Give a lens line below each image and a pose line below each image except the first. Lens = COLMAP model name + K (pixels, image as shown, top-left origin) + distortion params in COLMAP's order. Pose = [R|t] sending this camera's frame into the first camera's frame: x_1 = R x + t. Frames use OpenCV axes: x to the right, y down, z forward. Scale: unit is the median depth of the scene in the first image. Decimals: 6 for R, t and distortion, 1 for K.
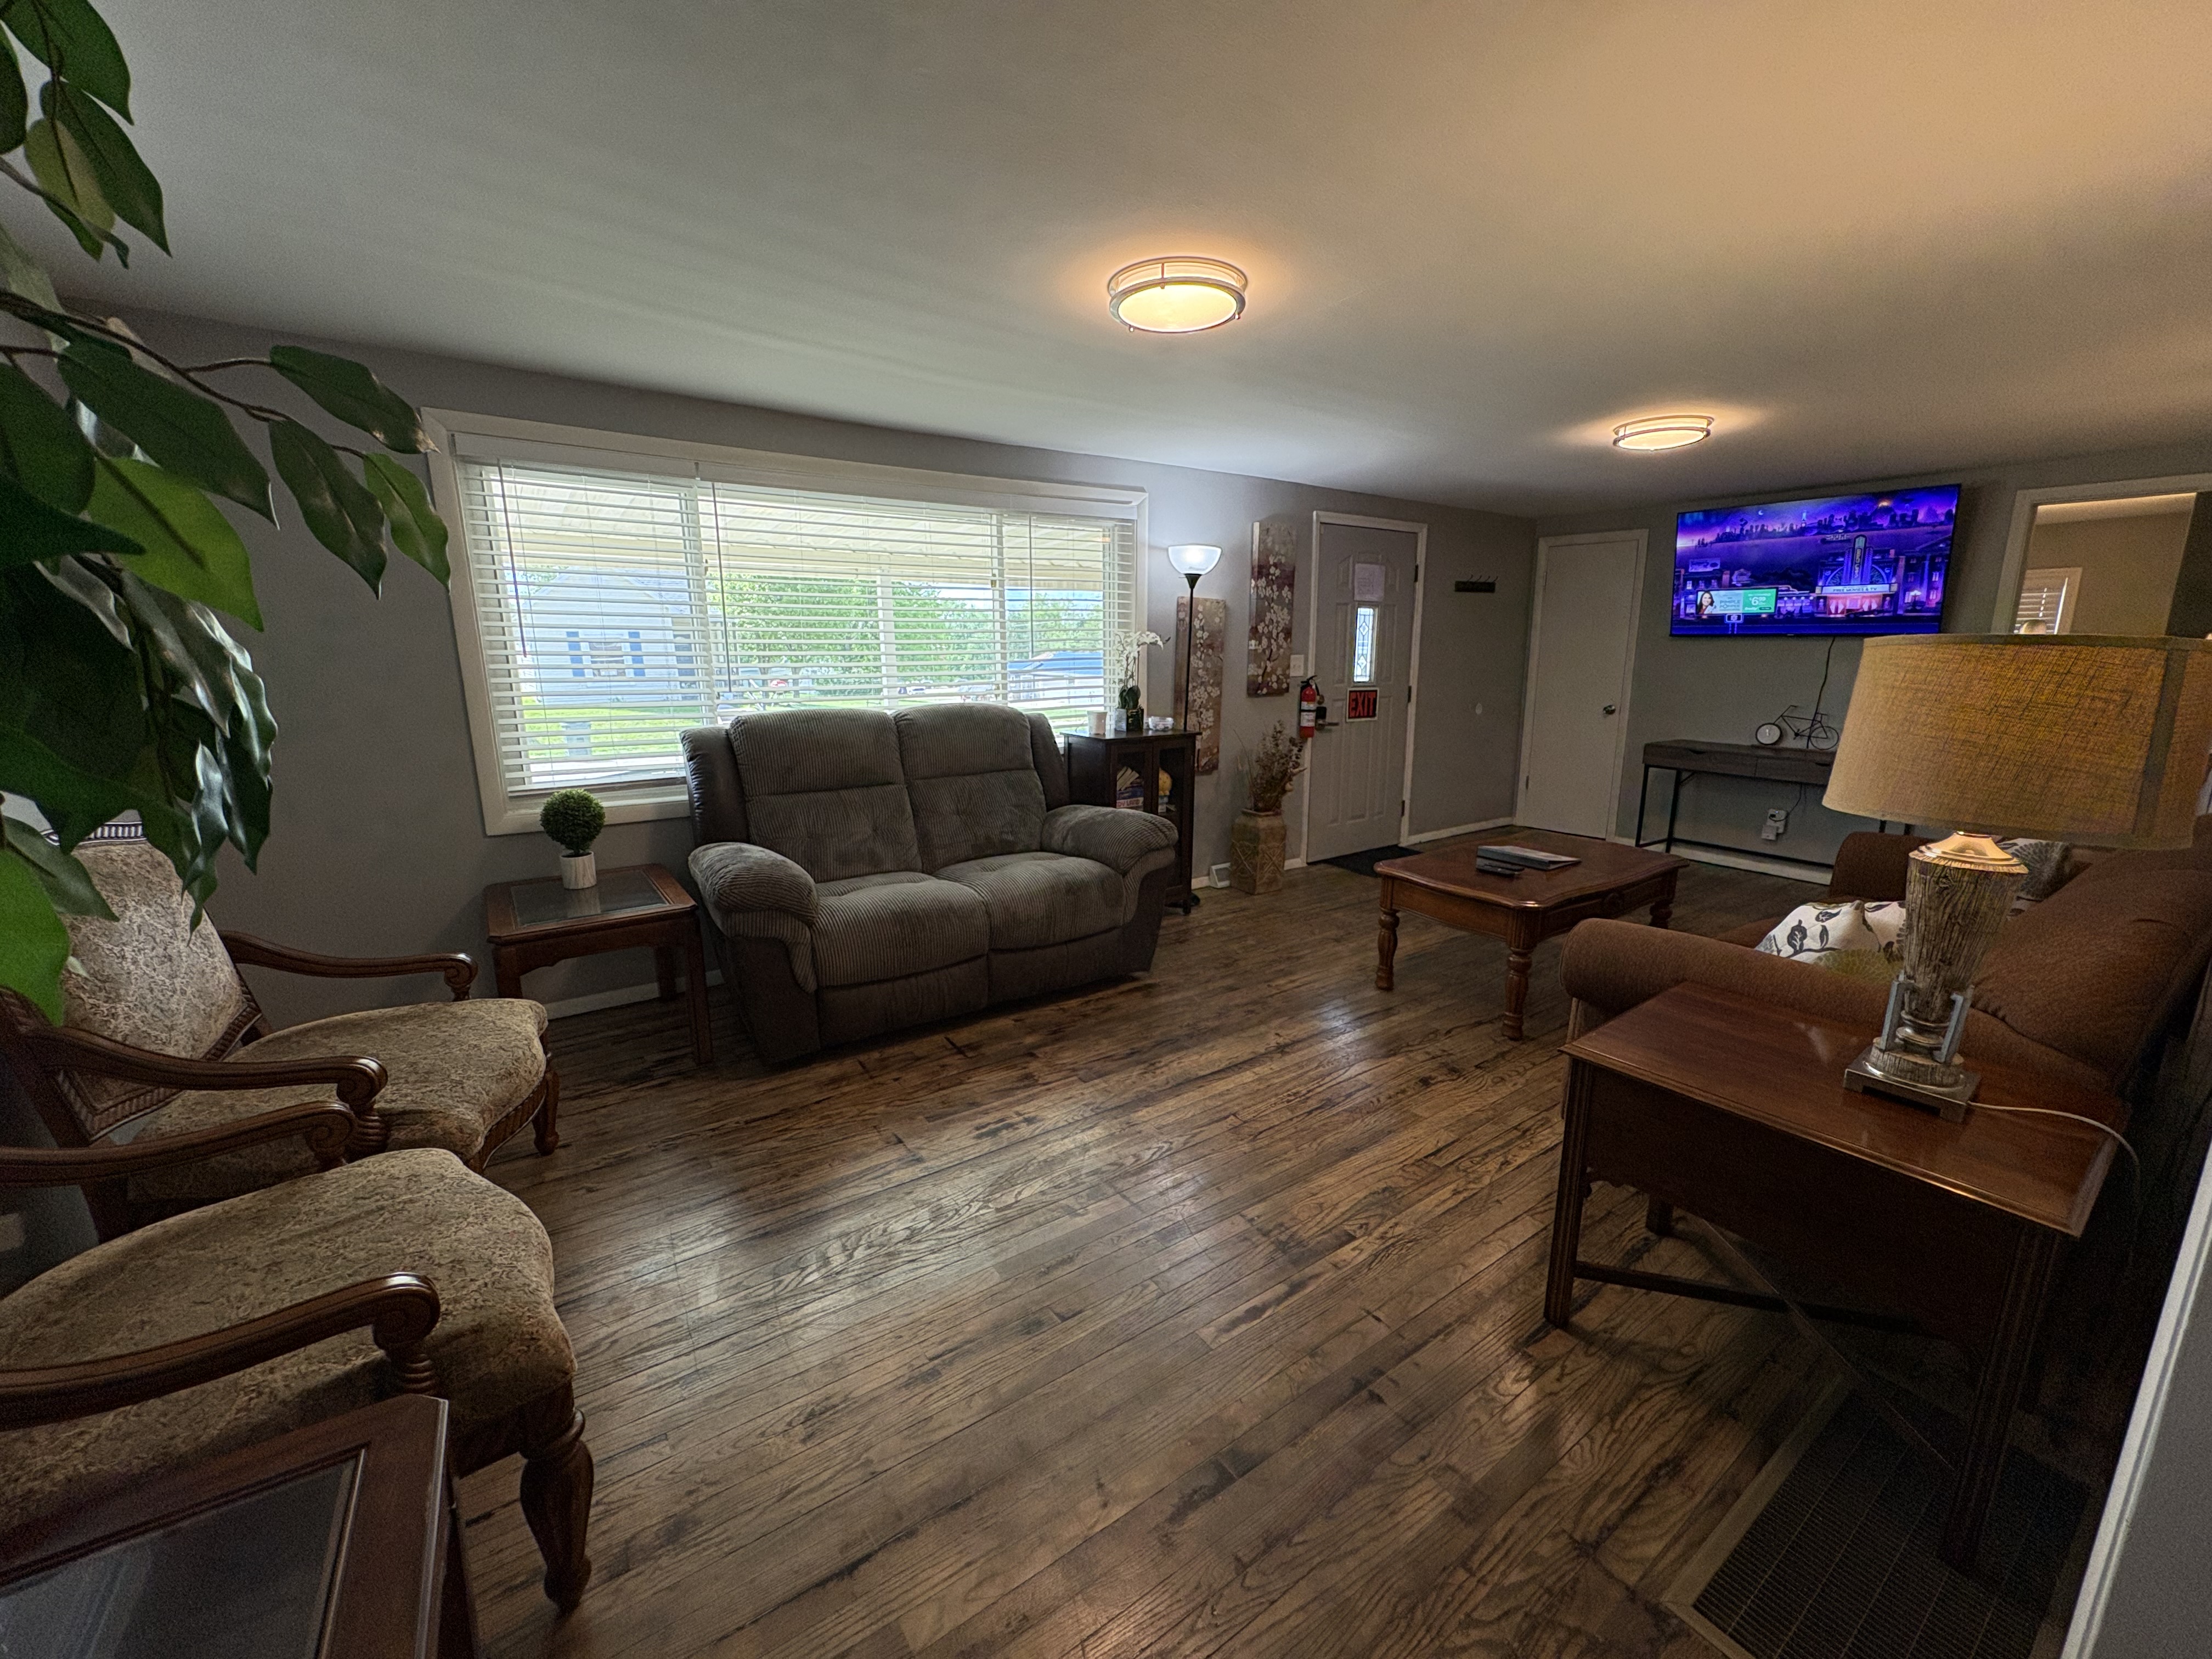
lens RADIAL K [[882.1, 0, 1104.3], [0, 882.1, 832.9], [0, 0, 1]] dist [-0.001867, 0.001126]
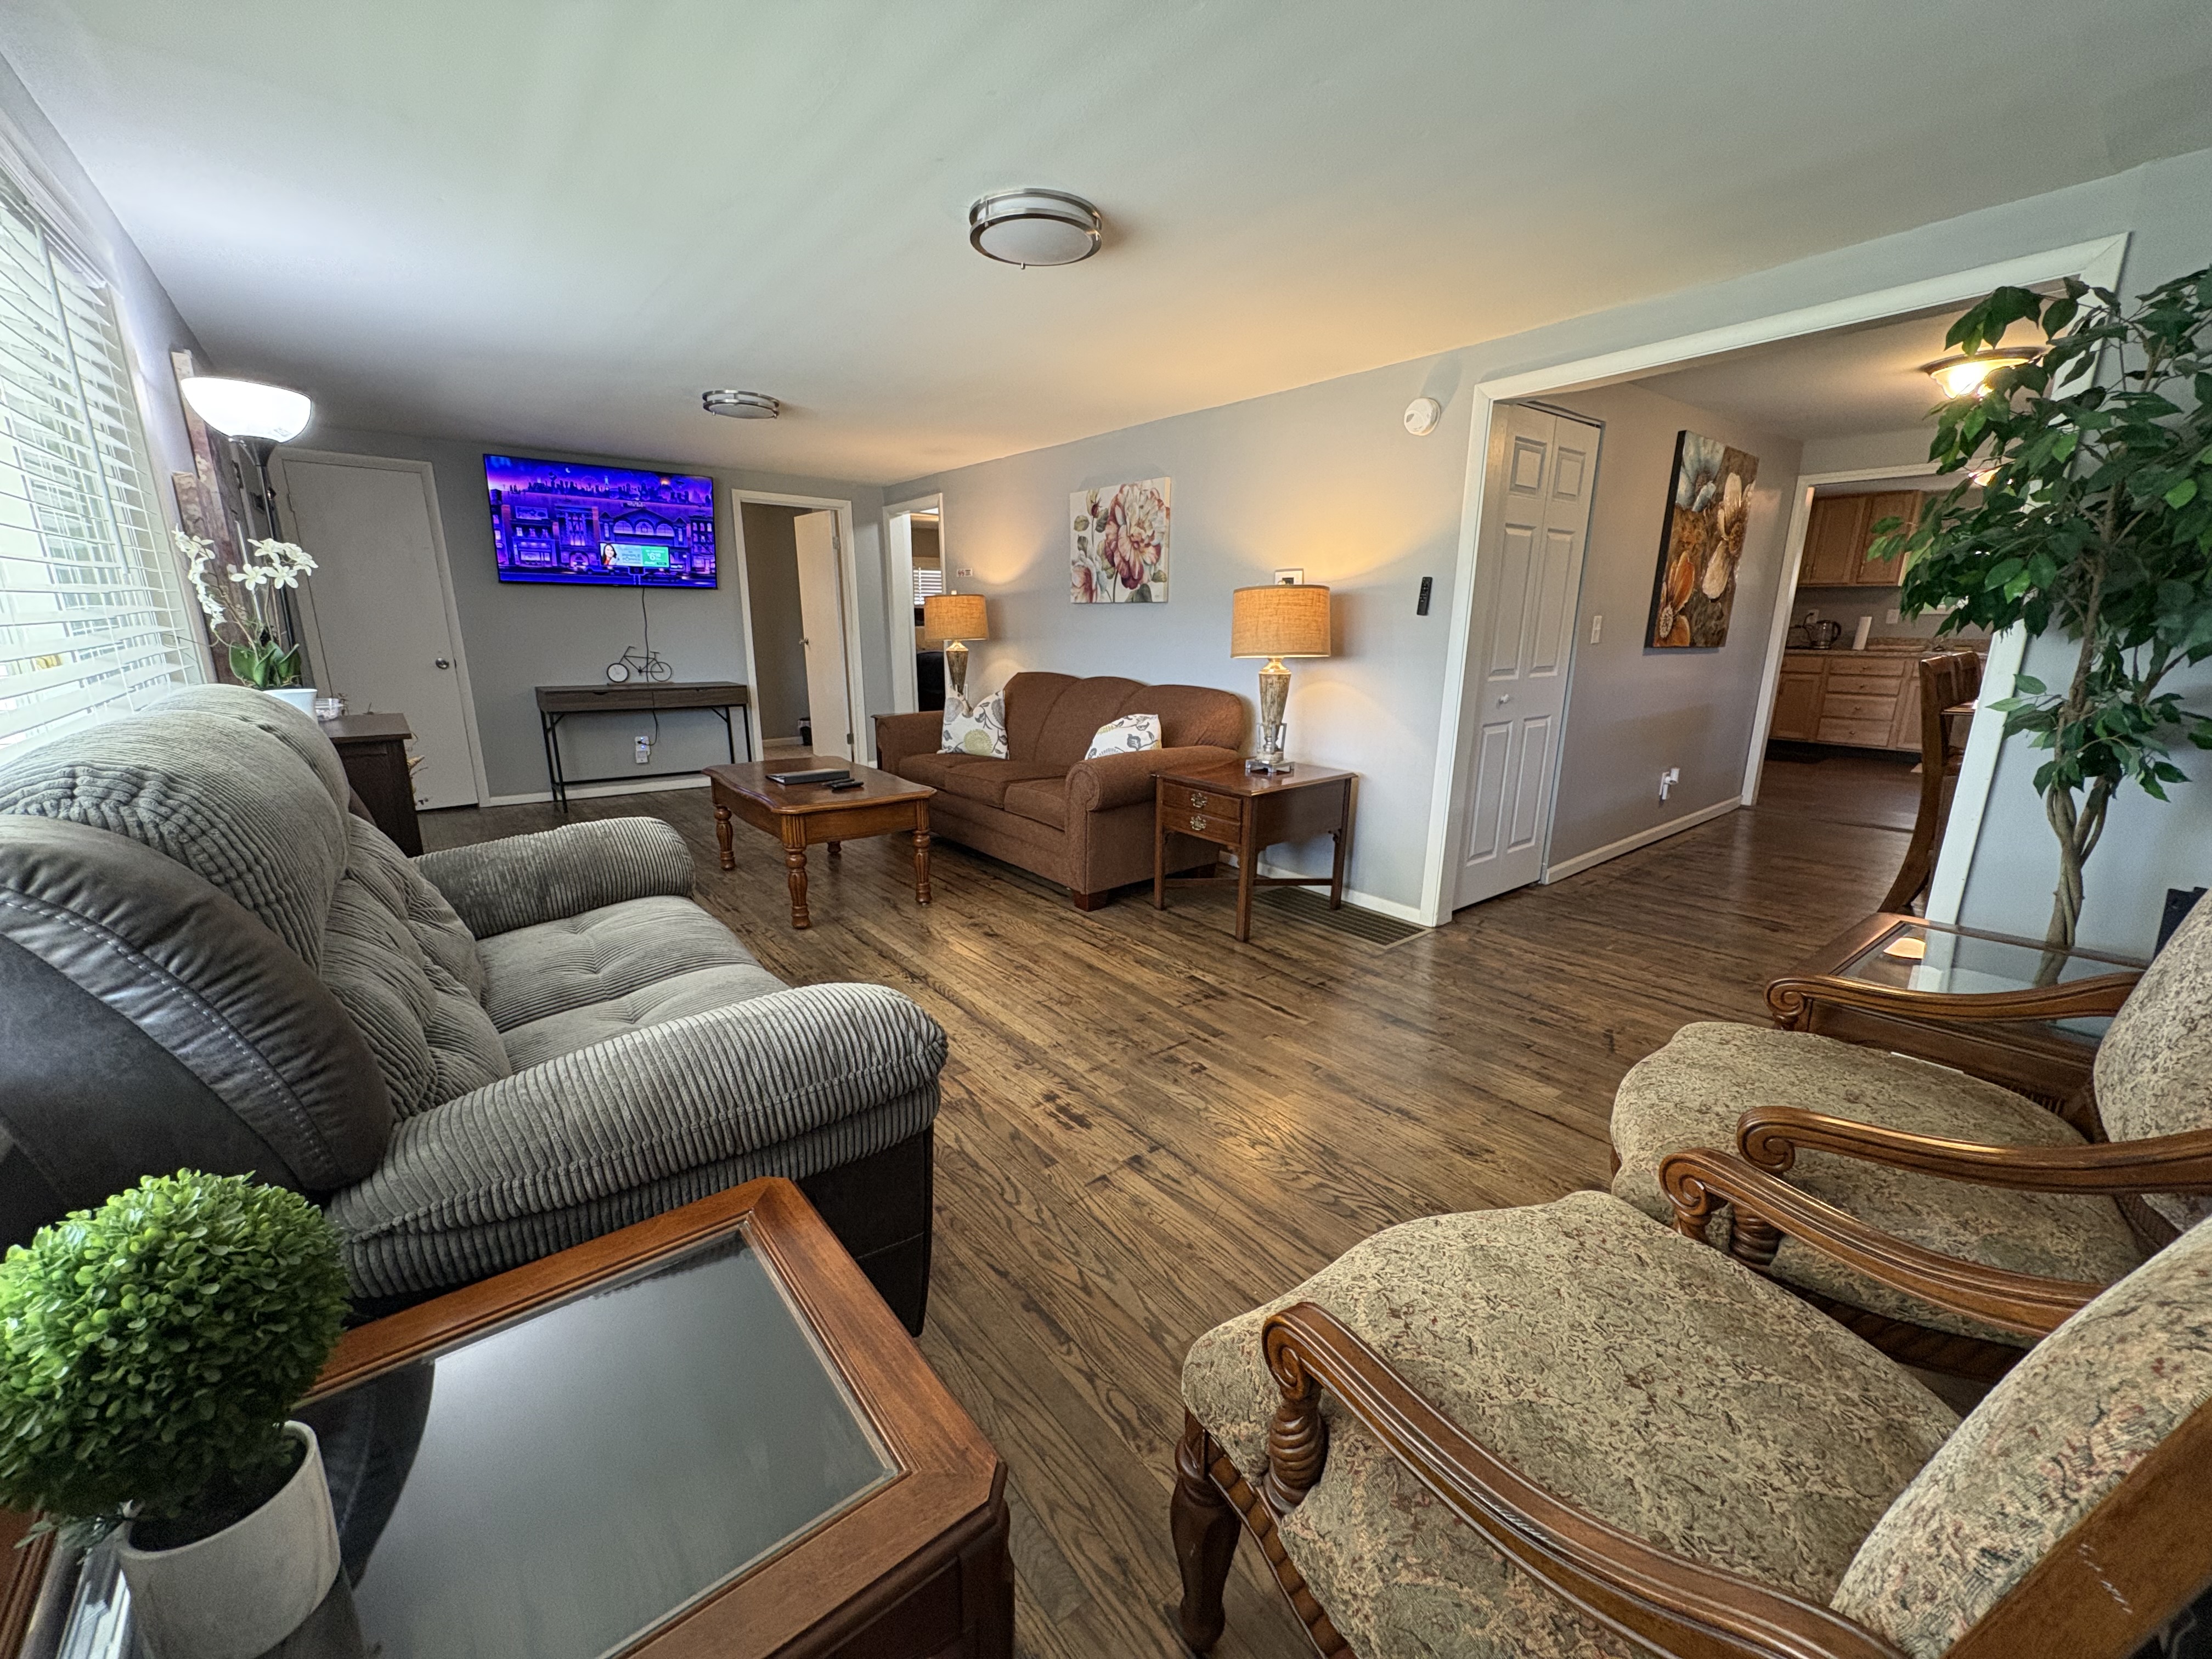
lens RADIAL K [[882.1, 0, 1104.3], [0, 882.1, 832.9], [0, 0, 1]] dist [-0.001867, 0.001126]
pose [[-0.067514, -0.238686, 0.968747, -0.678452], [0.199436, 0.948138, 0.247507, -0.110586], [-0.977582, 0.209913, -0.016410, 0.678462]]
